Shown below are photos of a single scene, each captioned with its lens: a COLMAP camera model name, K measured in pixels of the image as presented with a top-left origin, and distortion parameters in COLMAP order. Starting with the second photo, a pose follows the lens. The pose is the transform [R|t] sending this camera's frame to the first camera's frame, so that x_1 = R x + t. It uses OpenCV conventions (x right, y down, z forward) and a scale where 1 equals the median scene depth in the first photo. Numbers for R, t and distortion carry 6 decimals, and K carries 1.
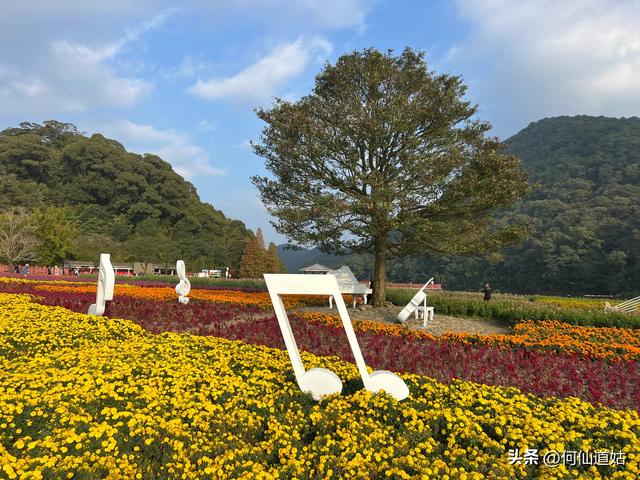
lens RADIAL K [[478.7, 0, 324.0], [0, 478.7, 239.4], [0, 0, 1]] dist [0.065500, -0.060765]
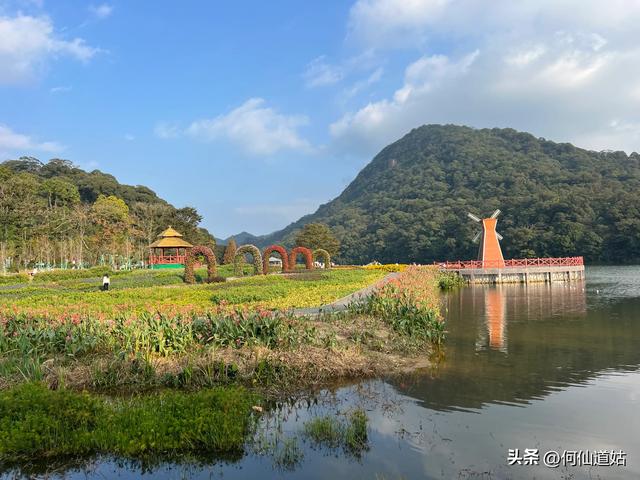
lens RADIAL K [[478.7, 0, 316.1], [0, 478.7, 250.0], [0, 0, 1]] dist [0.033535, -0.008665]
pose [[0.983925, -0.043755, 0.173137, -0.064962], [0.035174, 0.998010, 0.052325, -0.026076], [-0.175082, -0.045394, 0.983507, -0.335461]]
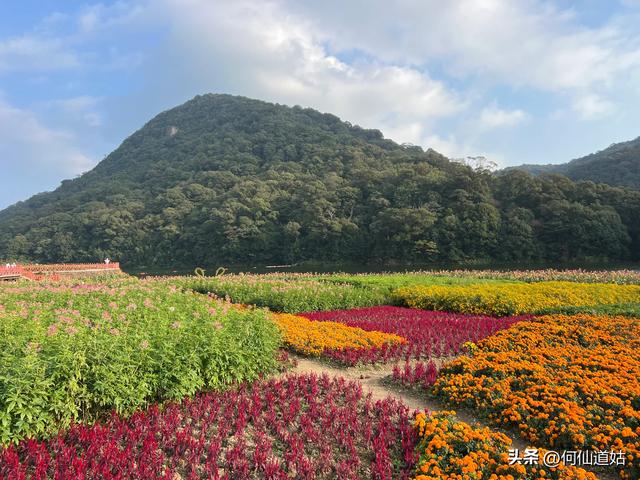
lens RADIAL K [[478.7, 0, 324.0], [0, 478.7, 239.4], [0, 0, 1]] dist [0.065500, -0.060765]
pose [[0.777094, -0.012102, 0.629268, 0.013790], [-0.019685, 0.998859, 0.043519, 0.012159], [-0.629076, -0.046206, 0.775969, 0.134719]]
